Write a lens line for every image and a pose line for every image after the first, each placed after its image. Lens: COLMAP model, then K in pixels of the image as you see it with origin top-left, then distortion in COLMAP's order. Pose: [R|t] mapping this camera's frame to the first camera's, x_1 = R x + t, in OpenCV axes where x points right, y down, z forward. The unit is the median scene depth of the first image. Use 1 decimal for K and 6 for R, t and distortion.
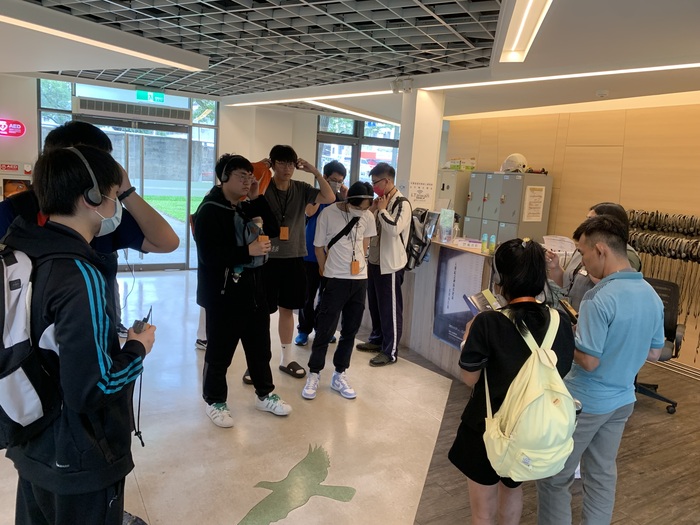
lens RADIAL K [[536.5, 0, 347.6], [0, 536.5, 264.8], [0, 0, 1]] dist [0.068690, -0.064571]
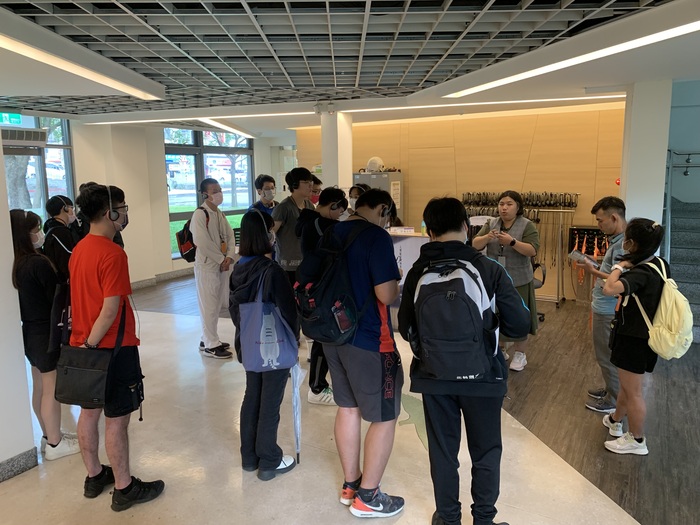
lens RADIAL K [[536.5, 0, 347.6], [0, 536.5, 264.8], [0, 0, 1]] dist [0.068690, -0.064571]
pose [[0.864332, -0.162636, 0.475898, -0.472510], [0.157779, 0.986184, 0.050464, -0.039764], [-0.477531, 0.031470, 0.878051, -0.068423]]
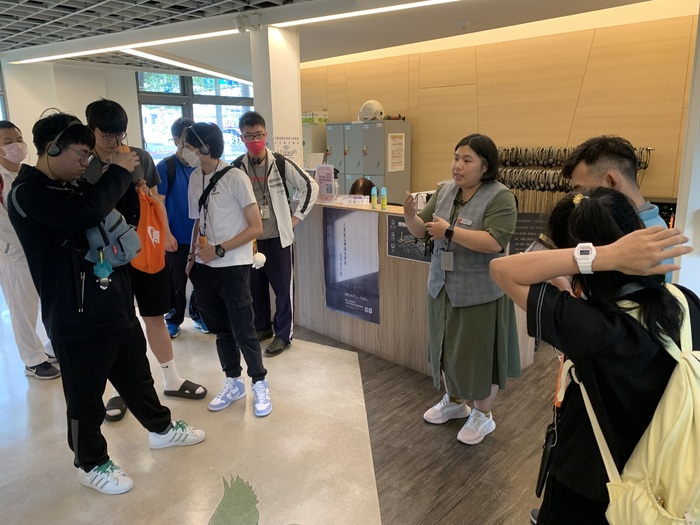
lens RADIAL K [[534.6, 0, 348.8], [0, 534.6, 259.2], [0, 0, 1]] dist [0.064353, -0.058447]
pose [[0.944726, -0.151701, 0.290655, -0.050498], [0.135573, 0.987927, 0.074969, -0.009573], [-0.298518, -0.031420, 0.953887, 0.136423]]
